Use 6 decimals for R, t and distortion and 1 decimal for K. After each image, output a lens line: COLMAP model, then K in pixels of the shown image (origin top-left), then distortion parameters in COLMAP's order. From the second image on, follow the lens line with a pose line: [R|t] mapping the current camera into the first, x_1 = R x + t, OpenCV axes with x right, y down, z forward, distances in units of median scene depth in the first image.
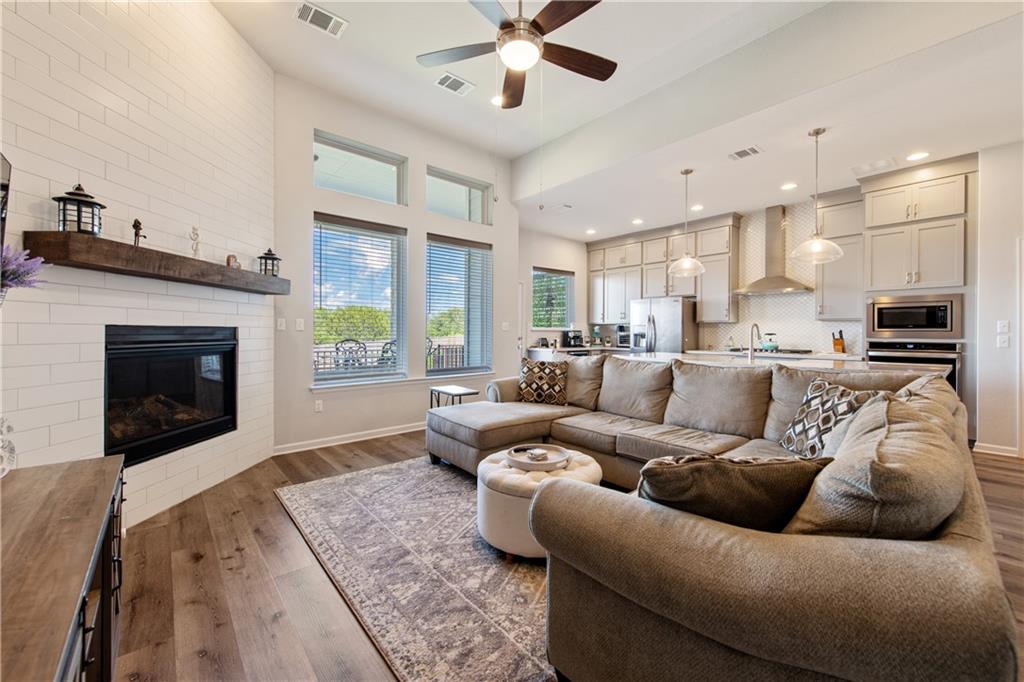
lens RADIAL K [[403.8, 0, 514.2], [0, 403.8, 333.0], [0, 0, 1]] dist [-0.003738, 0.000787]
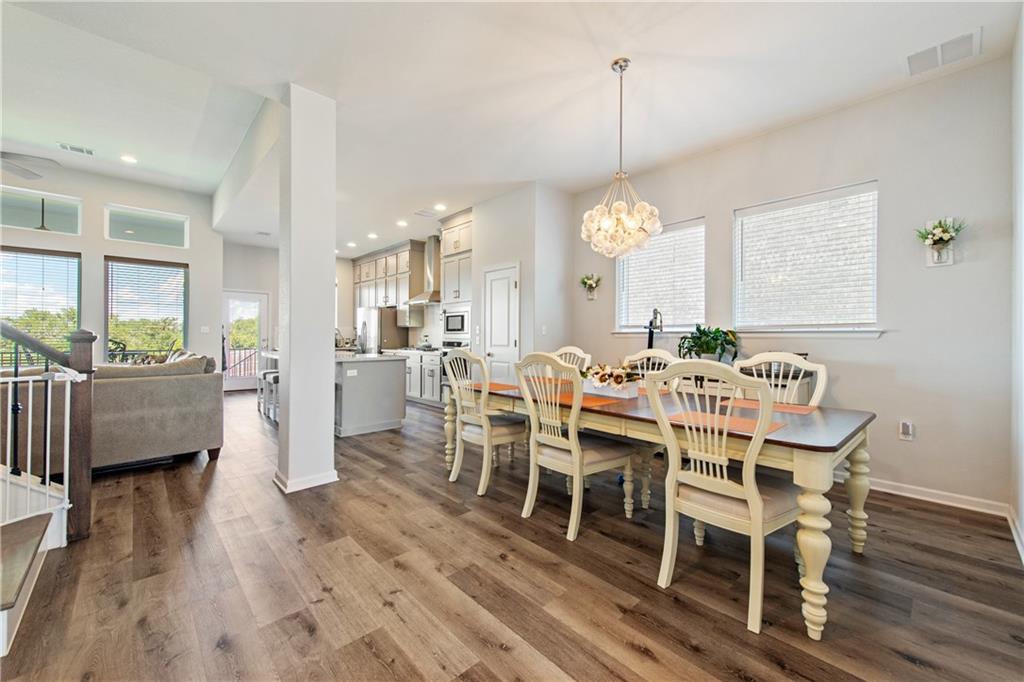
lens RADIAL K [[403.8, 0, 508.7], [0, 403.8, 336.4], [0, 0, 1]] dist [-0.003738, 0.000787]
pose [[0.999632, 0.000931, 0.027121, 1.394629], [-0.000852, 0.999995, -0.002941, 0.013302], [-0.027123, 0.002917, 0.999628, -0.477526]]
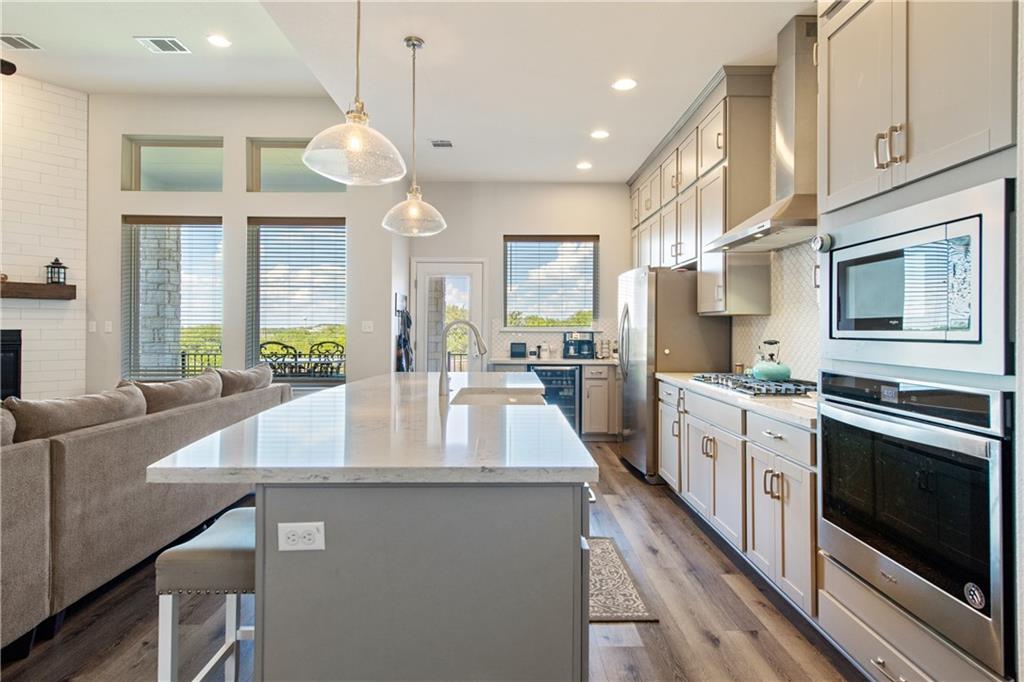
lens RADIAL K [[534.9, 0, 513.7], [0, 534.9, 325.7], [0, 0, 1]] dist [0.004512, 0.000594]
pose [[0.766633, -0.006366, -0.642054, 1.265637], [-0.001820, 0.999925, -0.012088, -0.010333], [0.642083, 0.010435, 0.766564, 0.675812]]
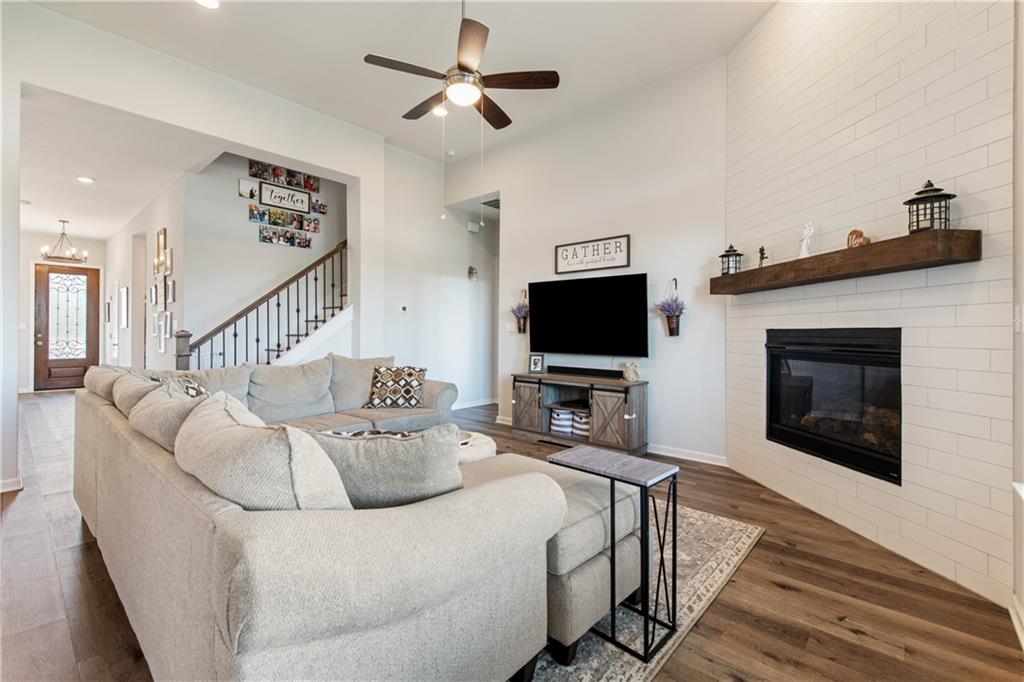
lens RADIAL K [[452.5, 0, 509.8], [0, 452.5, 332.3], [0, 0, 1]] dist [-0.001553, -0.000179]
pose [[-0.991908, -0.012246, -0.126363, 0.027928], [-0.013271, 0.999885, 0.007274, -0.004671], [0.126259, 0.008892, -0.991957, 1.516666]]
